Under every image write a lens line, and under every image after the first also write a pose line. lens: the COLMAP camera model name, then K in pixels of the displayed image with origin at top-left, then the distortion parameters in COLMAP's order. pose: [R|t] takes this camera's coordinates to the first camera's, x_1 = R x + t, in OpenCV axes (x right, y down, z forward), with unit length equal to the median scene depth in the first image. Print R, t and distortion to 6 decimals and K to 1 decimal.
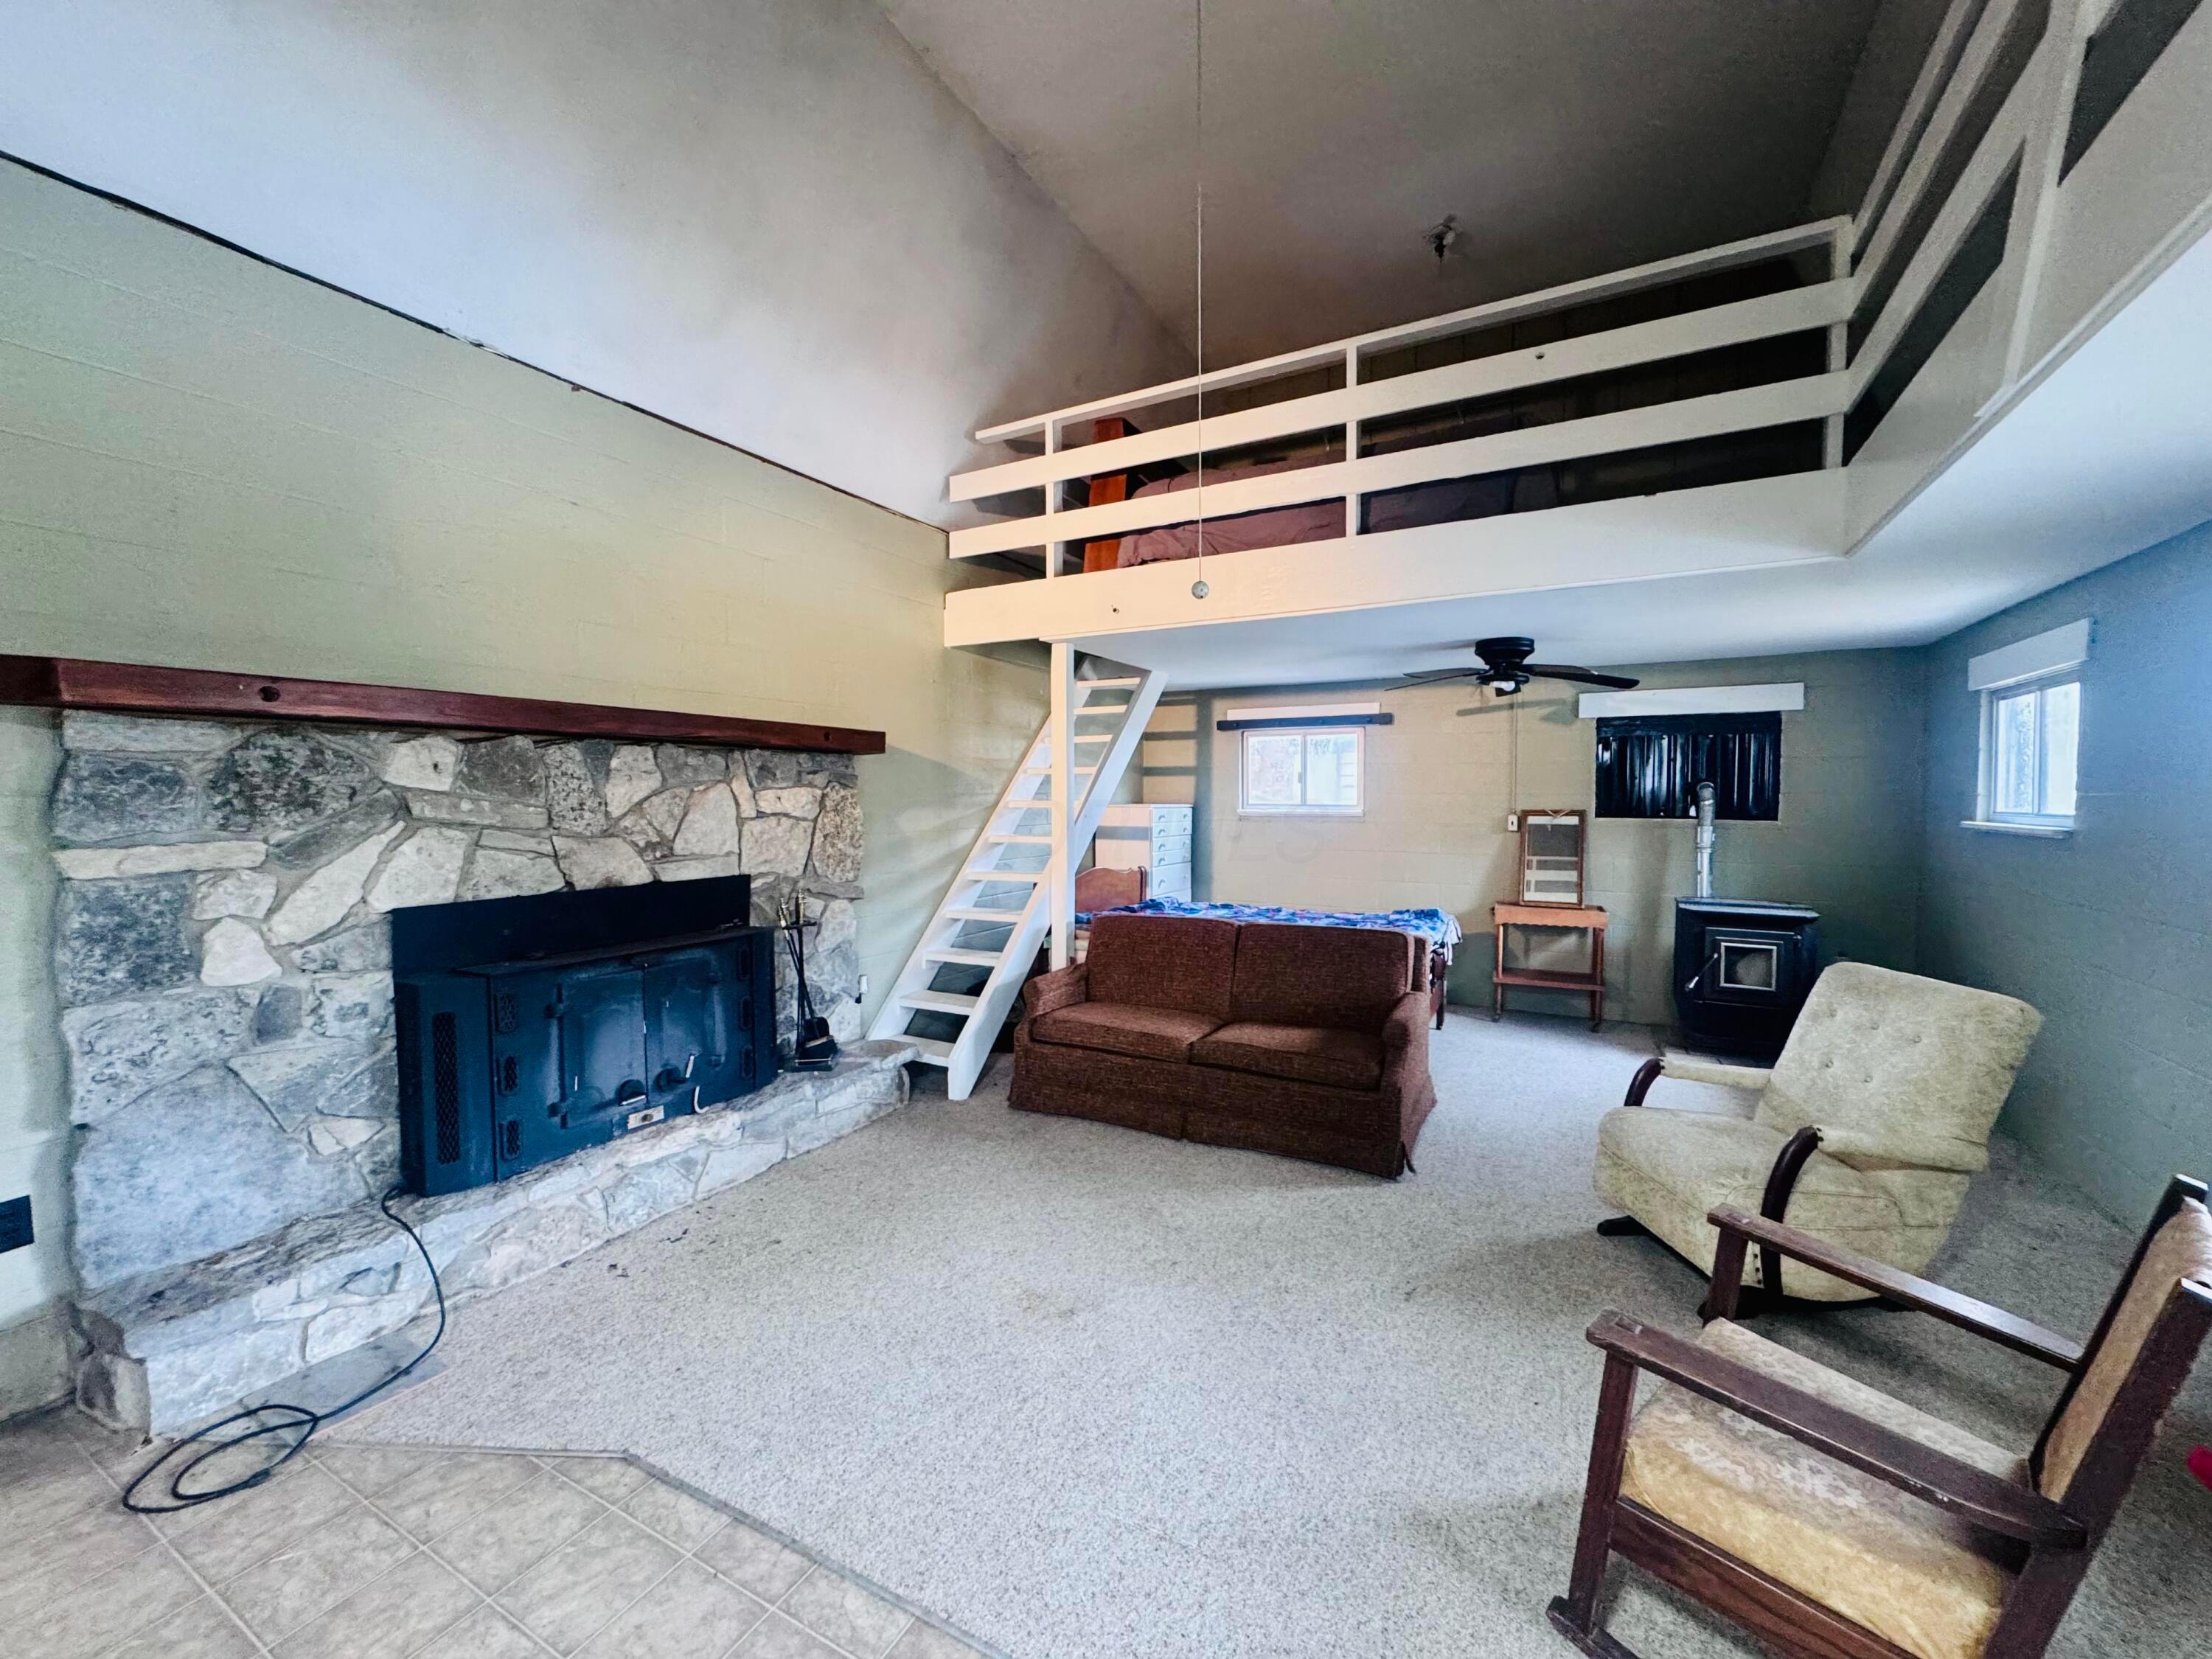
lens RADIAL K [[888.2, 0, 1106.1], [0, 888.2, 827.8], [0, 0, 1]] dist [0.002881, 0.000184]
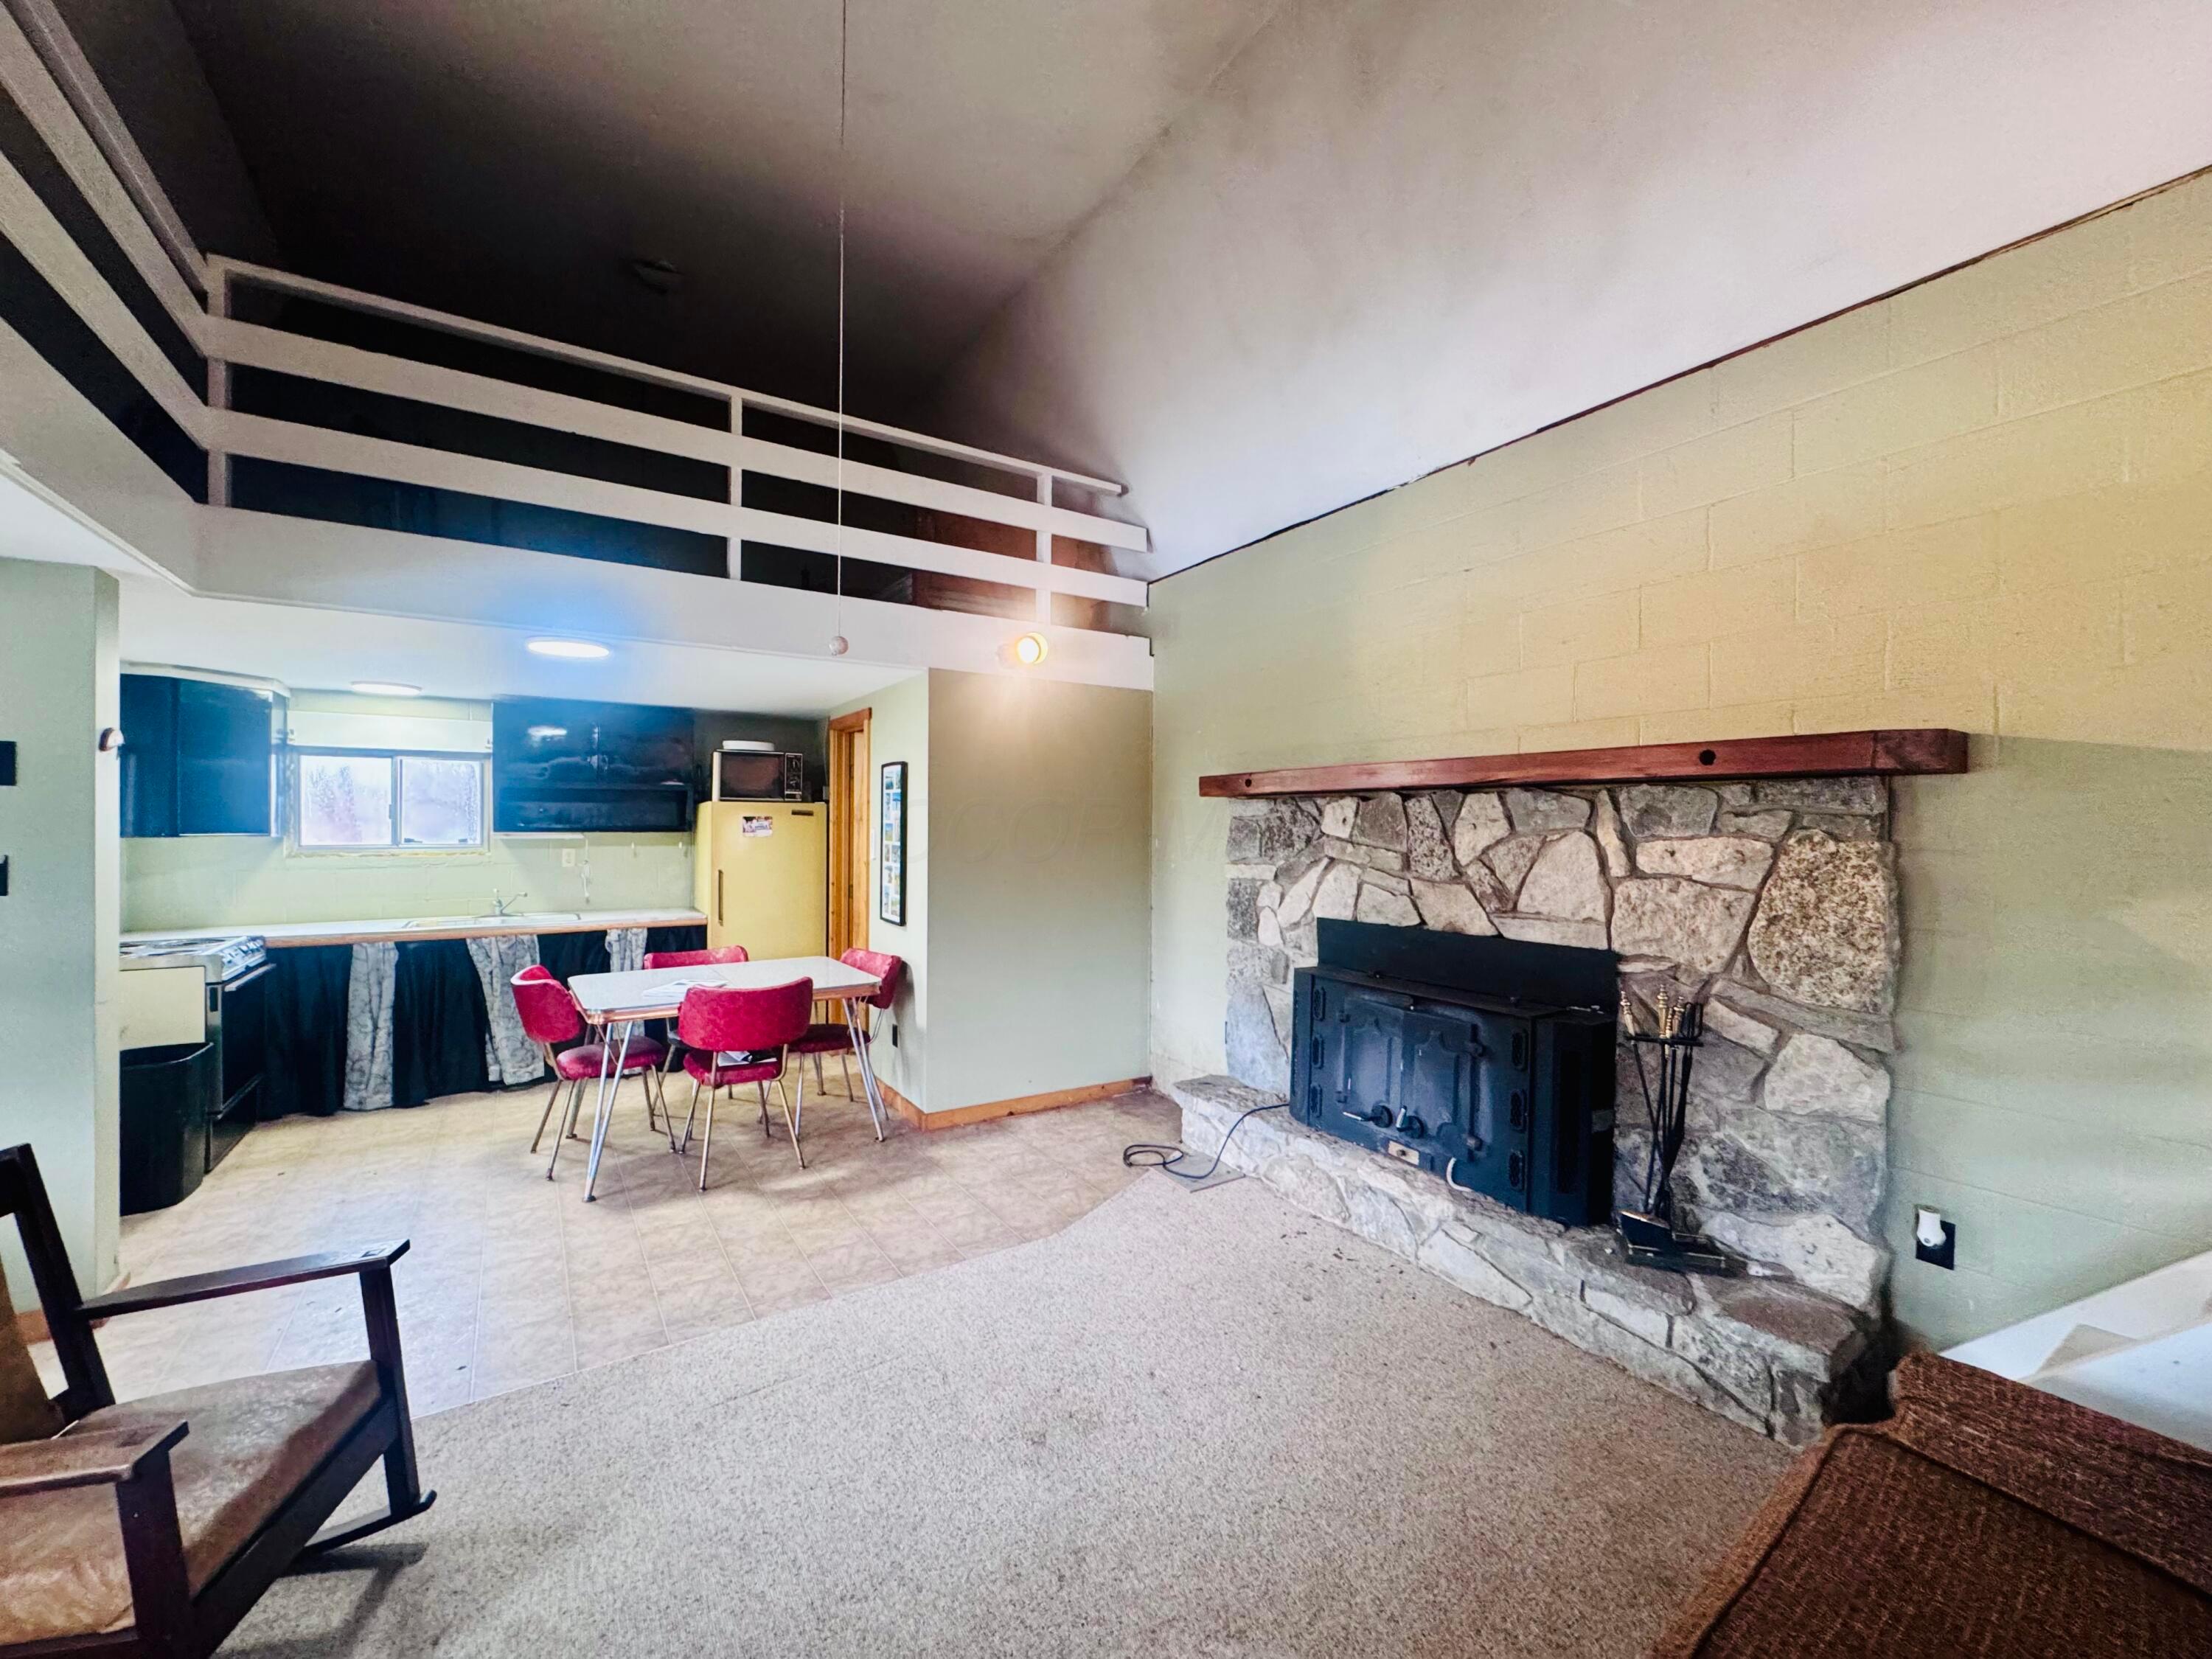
lens RADIAL K [[888.2, 0, 1103.4], [0, 888.2, 829.3], [0, 0, 1]] dist [0.002881, 0.000184]
pose [[-0.474482, -0.000610, -0.880265, 0.540295], [-0.039947, 0.998984, 0.020839, -0.057613], [0.879358, 0.045052, -0.474025, 1.118323]]
